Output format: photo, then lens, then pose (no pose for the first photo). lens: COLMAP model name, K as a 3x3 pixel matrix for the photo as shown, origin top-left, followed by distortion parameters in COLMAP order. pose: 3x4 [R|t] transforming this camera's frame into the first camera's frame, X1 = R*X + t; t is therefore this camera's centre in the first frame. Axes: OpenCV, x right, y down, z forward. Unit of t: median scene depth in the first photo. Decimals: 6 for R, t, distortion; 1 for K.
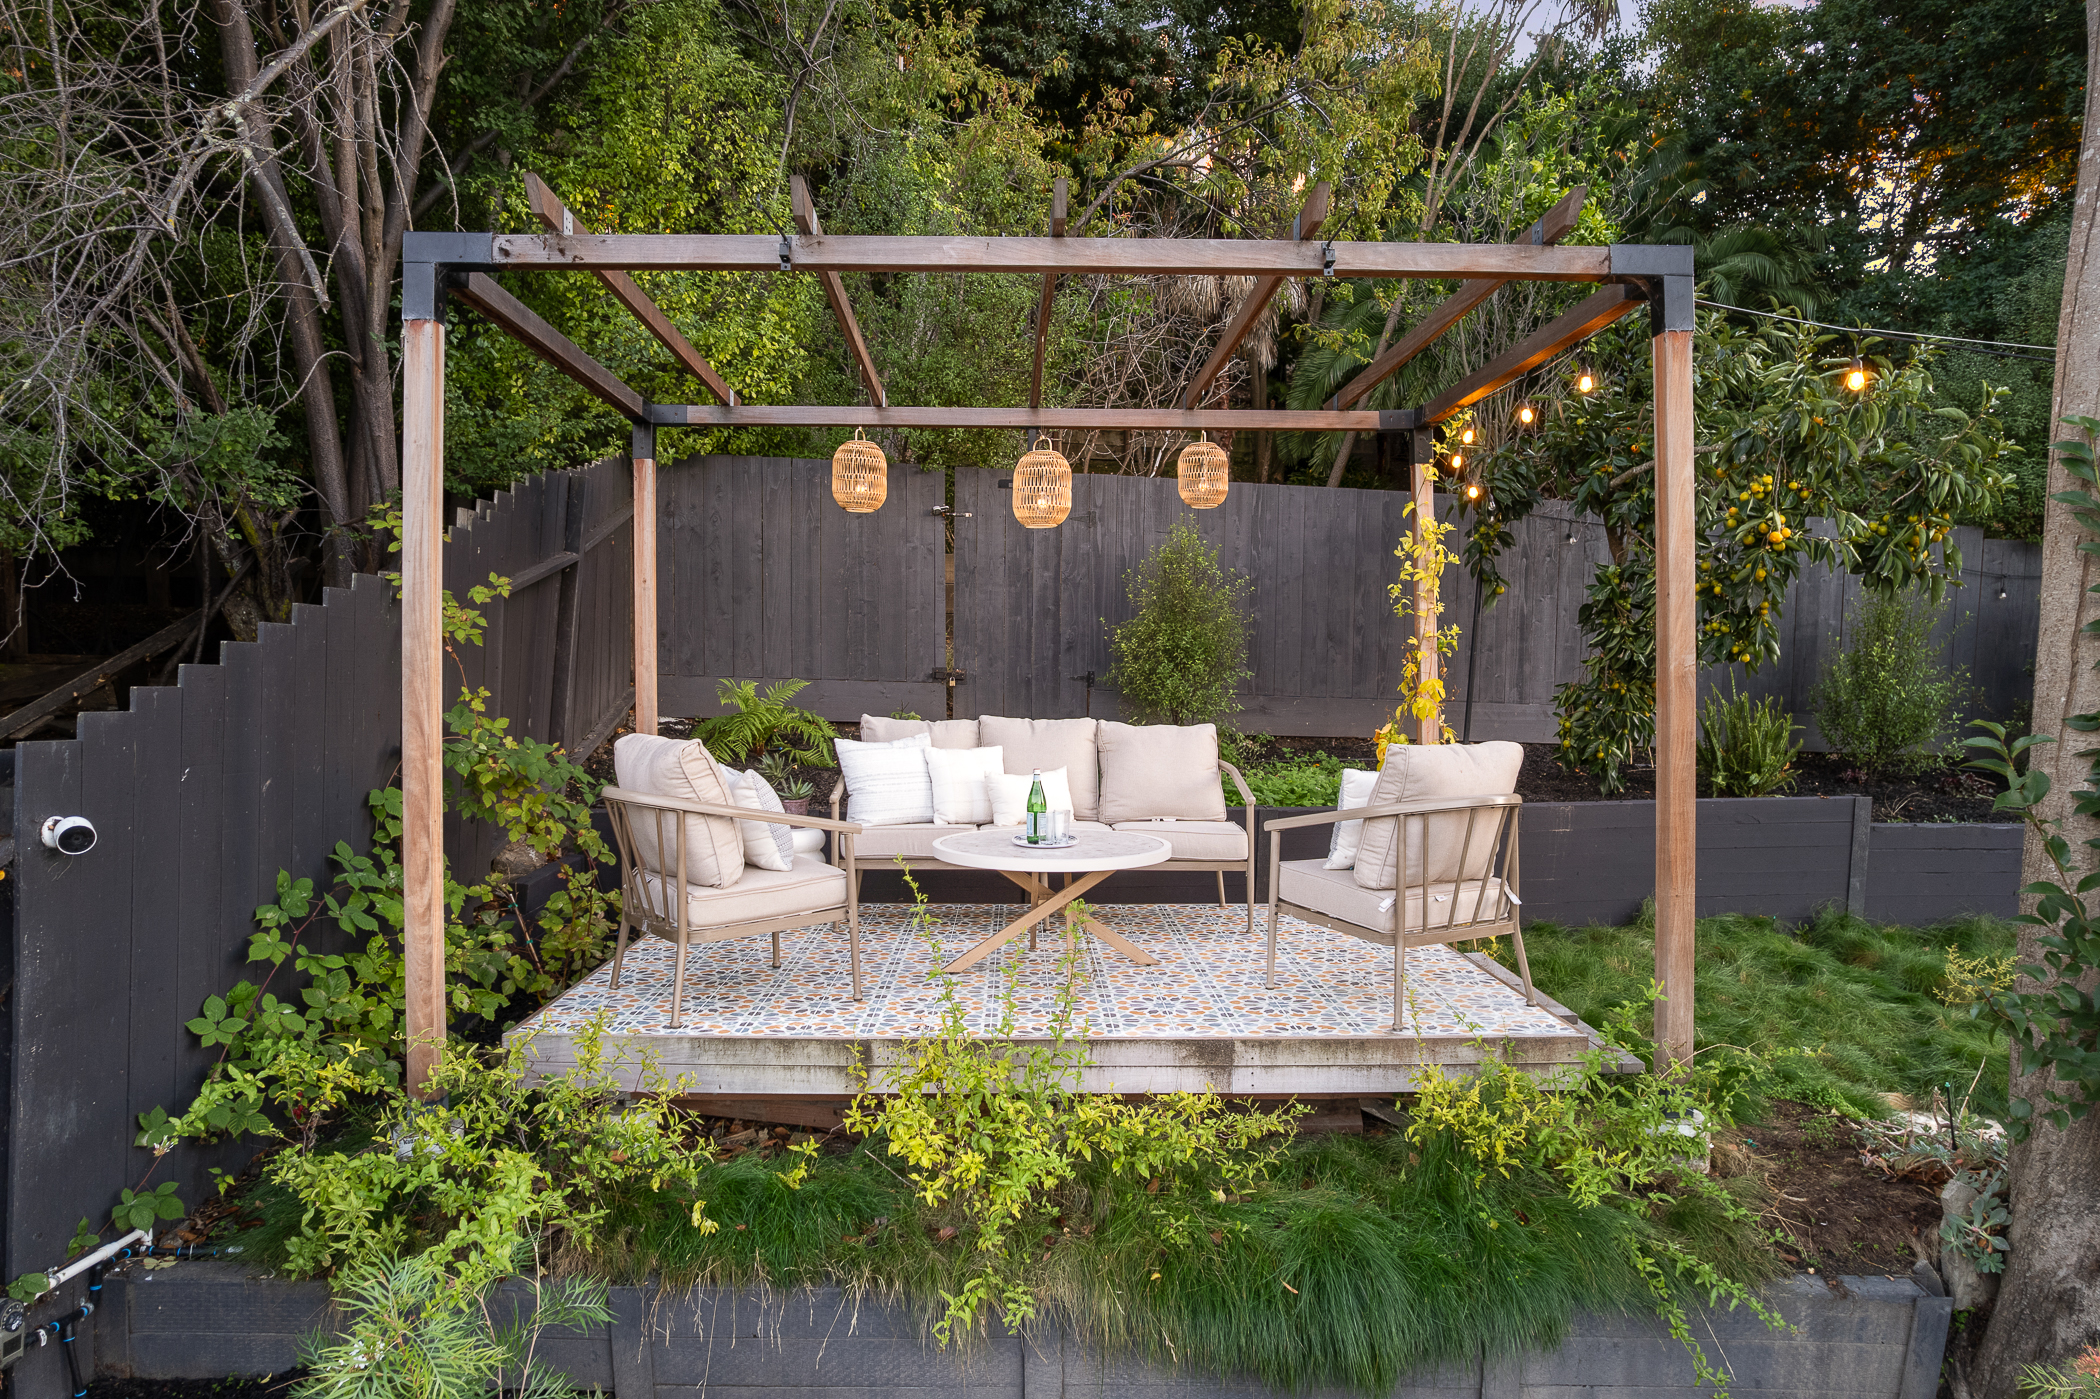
lens RADIAL K [[1350.9, 0, 1054.5], [0, 1350.9, 679.7], [0, 0, 1]] dist [-0.077337, 0.071478]
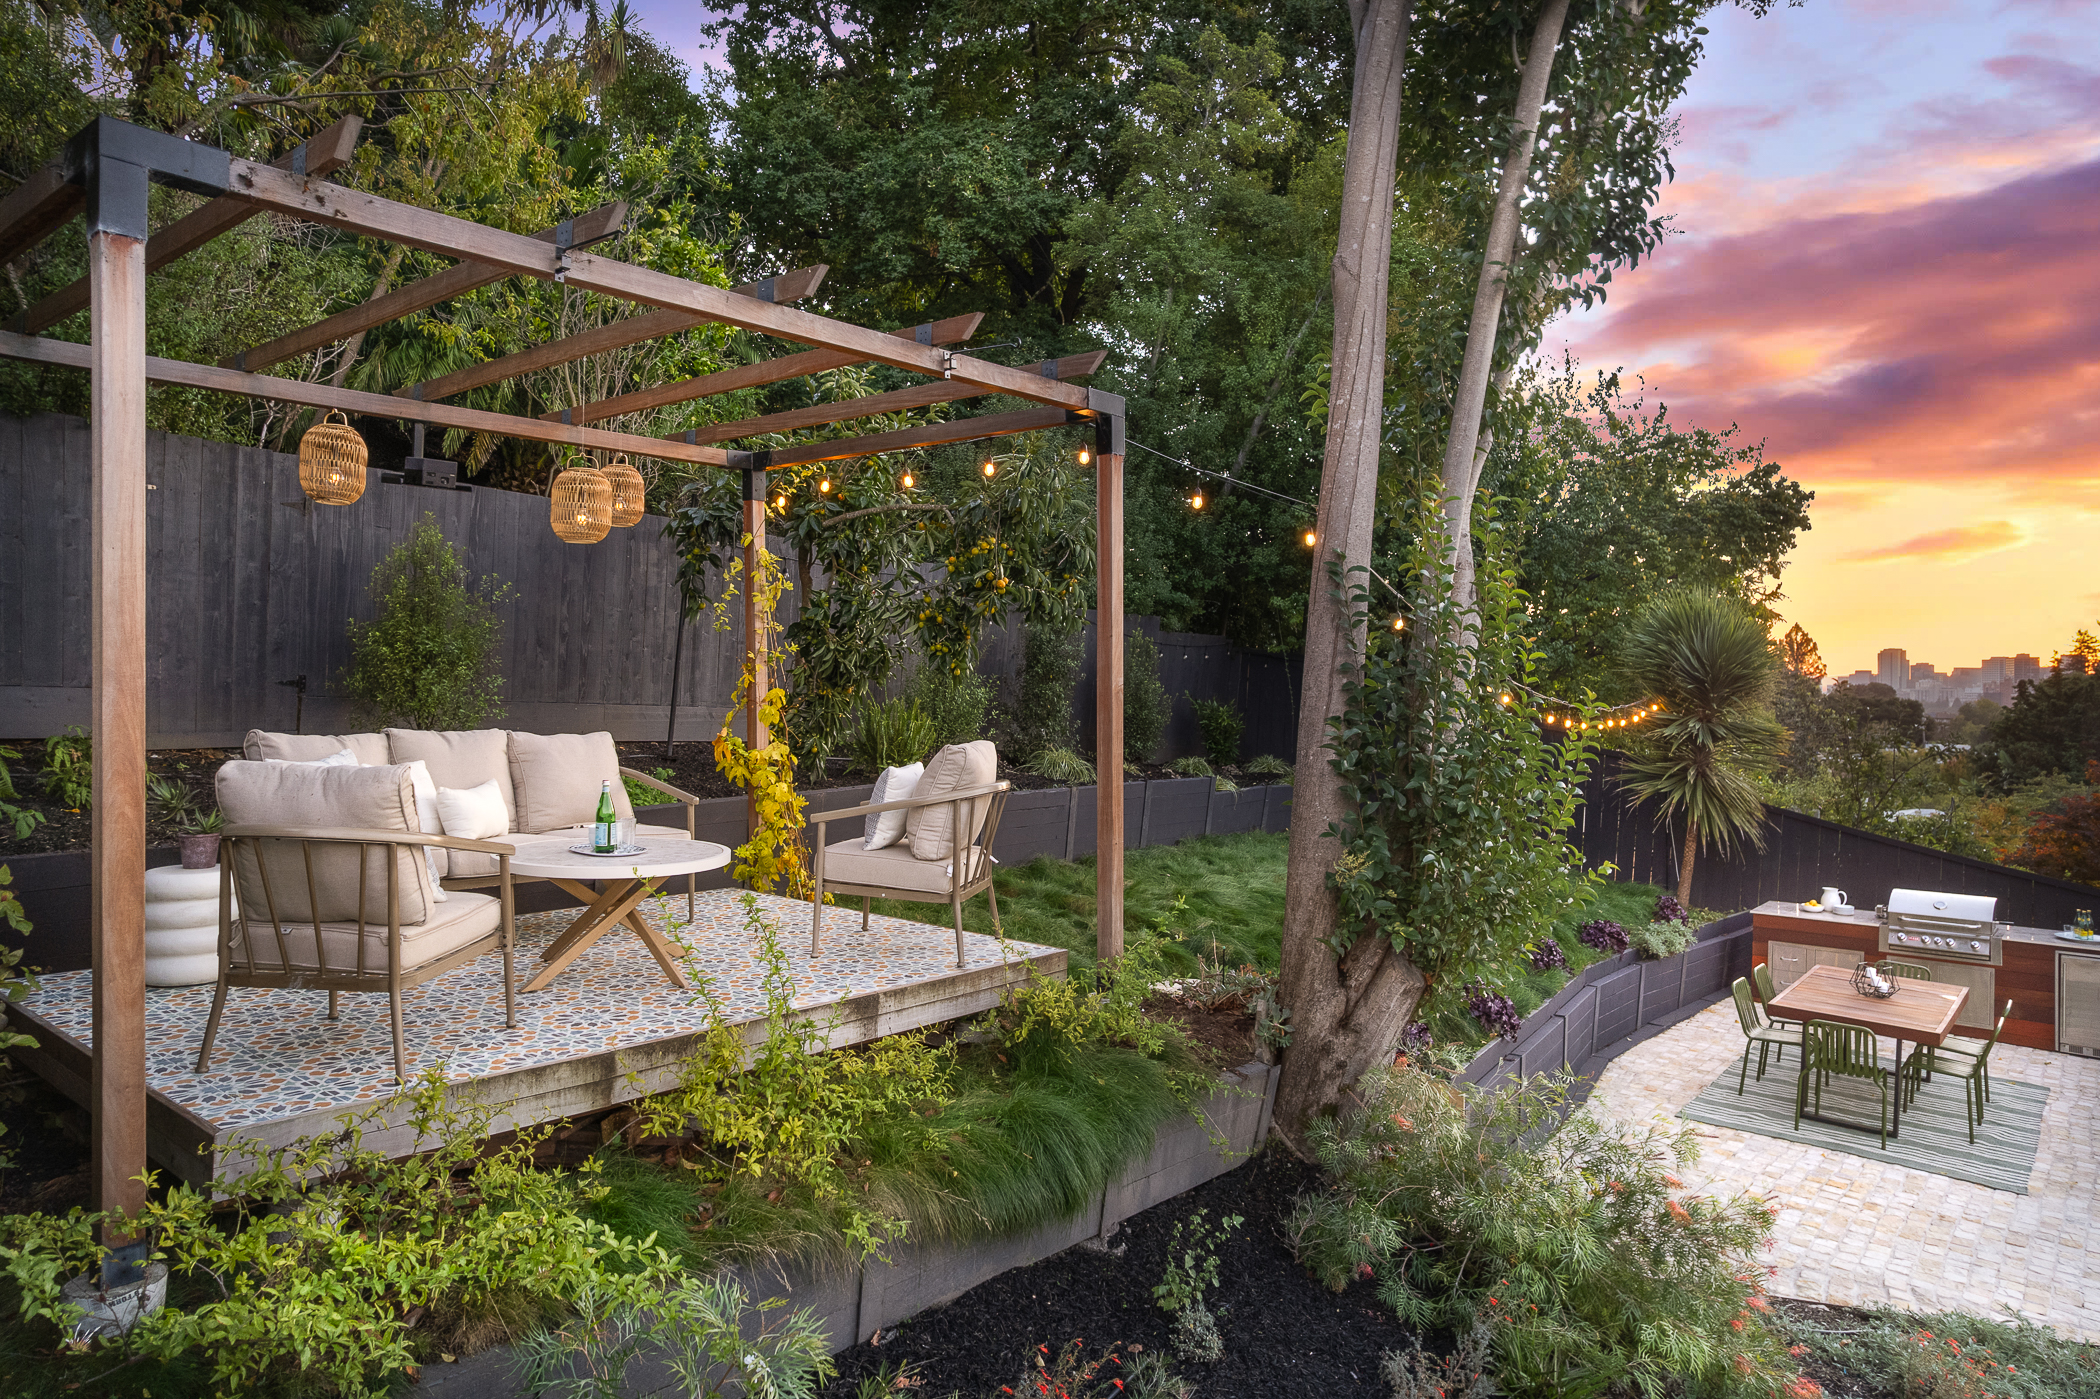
lens RADIAL K [[1350.9, 0, 1054.5], [0, 1350.9, 679.7], [0, 0, 1]] dist [-0.077337, 0.071478]
pose [[0.664076, 0.003827, 0.747656, -0.581589], [-0.007227, 0.999973, 0.001301, -0.015095], [-0.747631, -0.006267, 0.664085, 0.068395]]
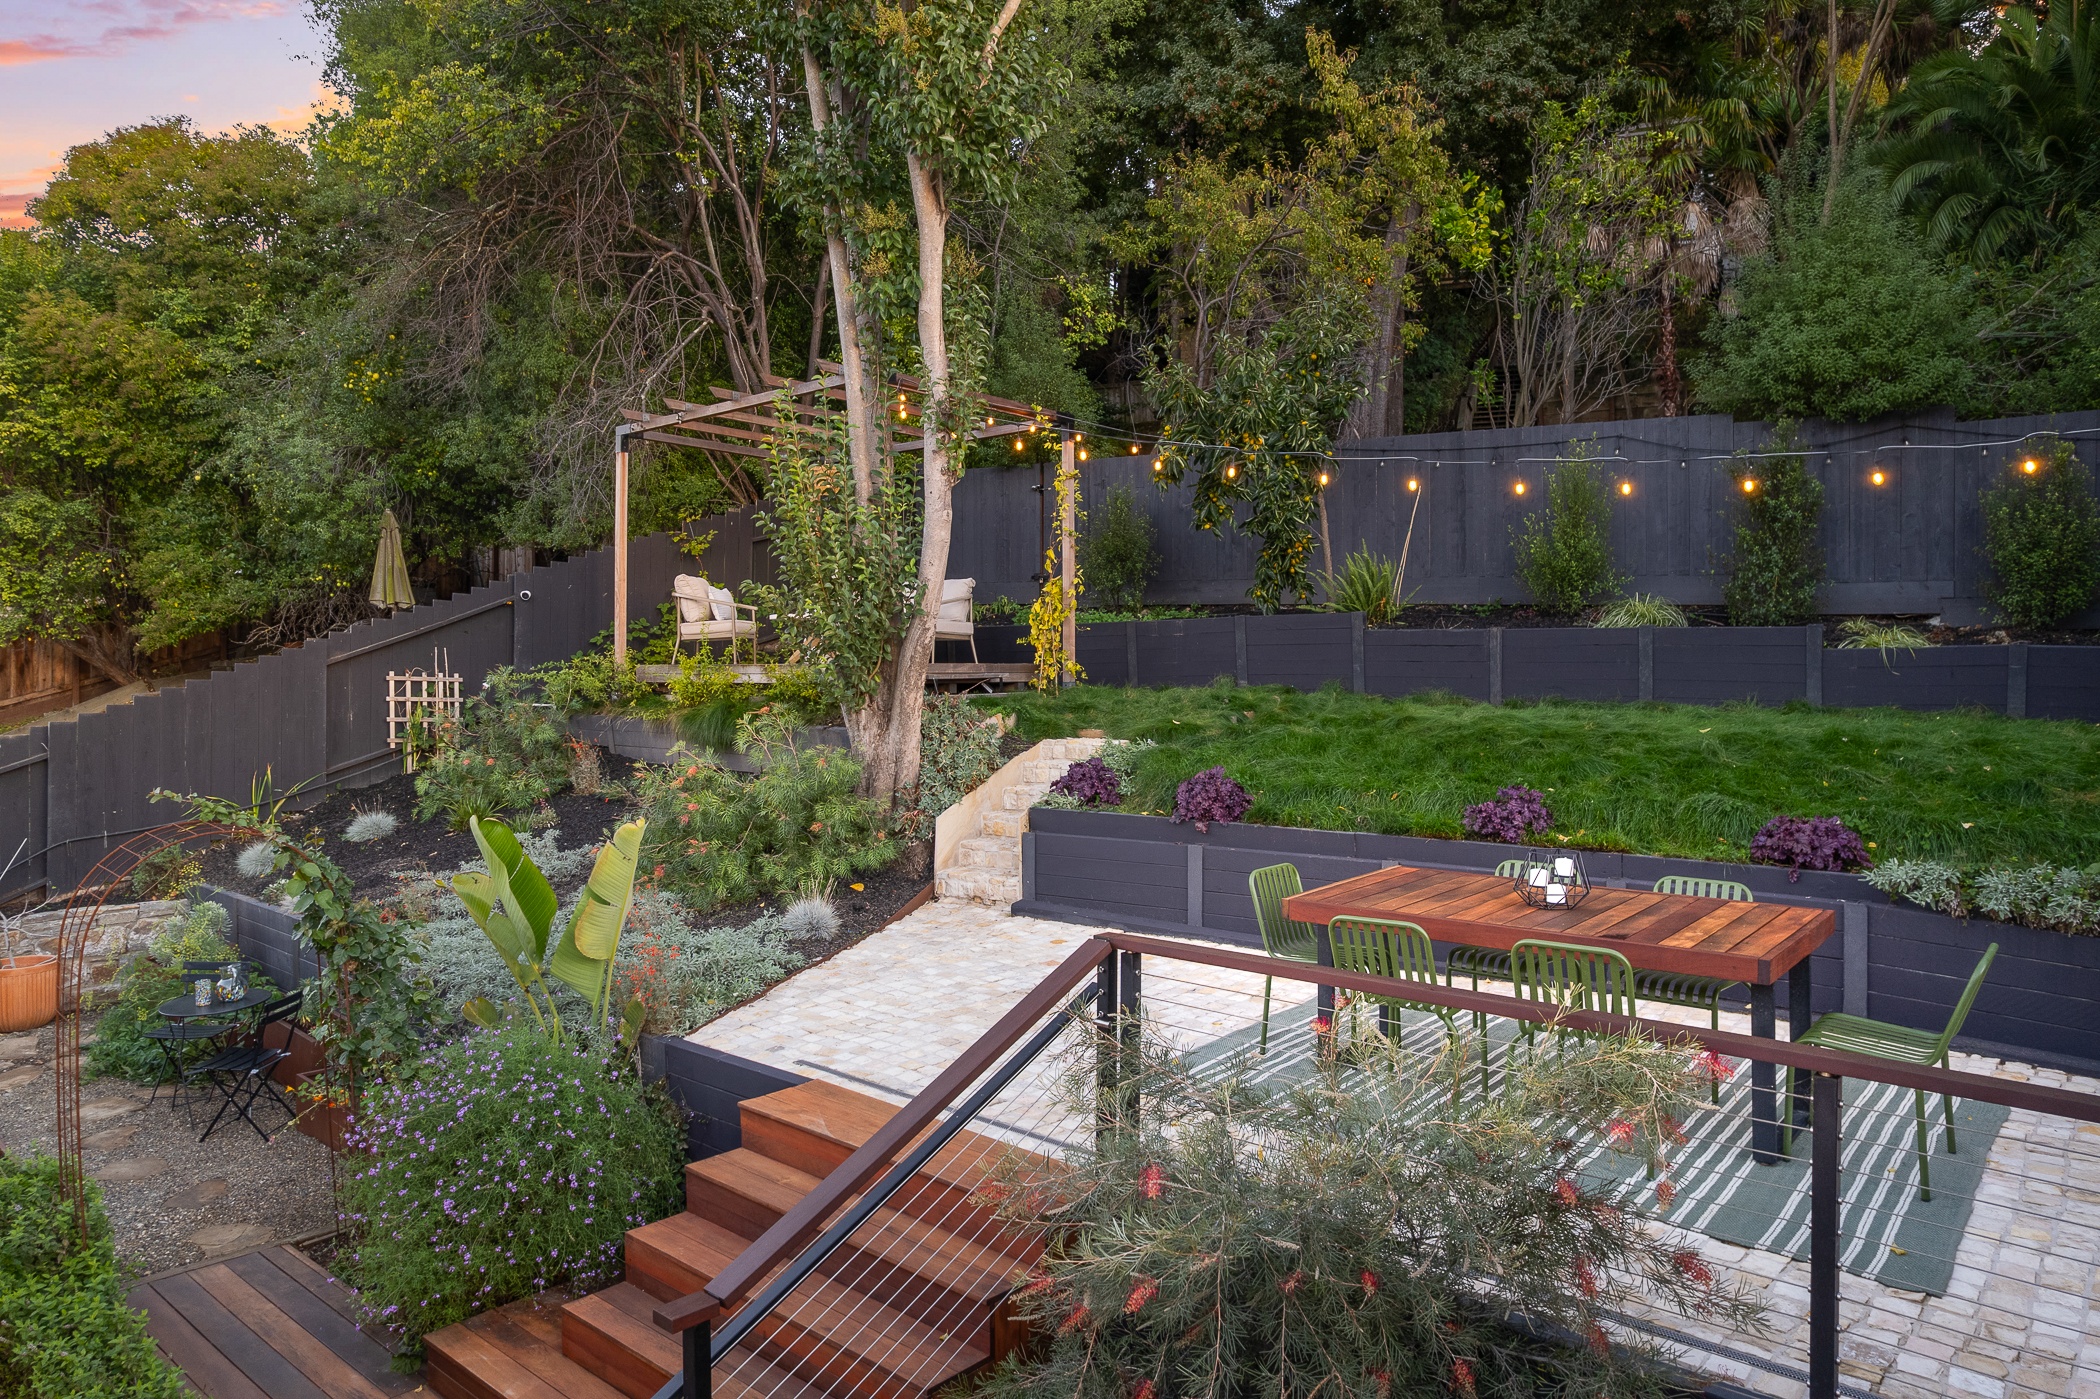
lens RADIAL K [[1350.9, 0, 1054.5], [0, 1350.9, 679.7], [0, 0, 1]] dist [-0.077337, 0.071478]
pose [[0.748849, 0.001802, -0.662738, 2.225846], [0.003851, 0.999968, 0.007071, 0.247185], [0.662729, -0.007848, 0.748818, -0.700213]]
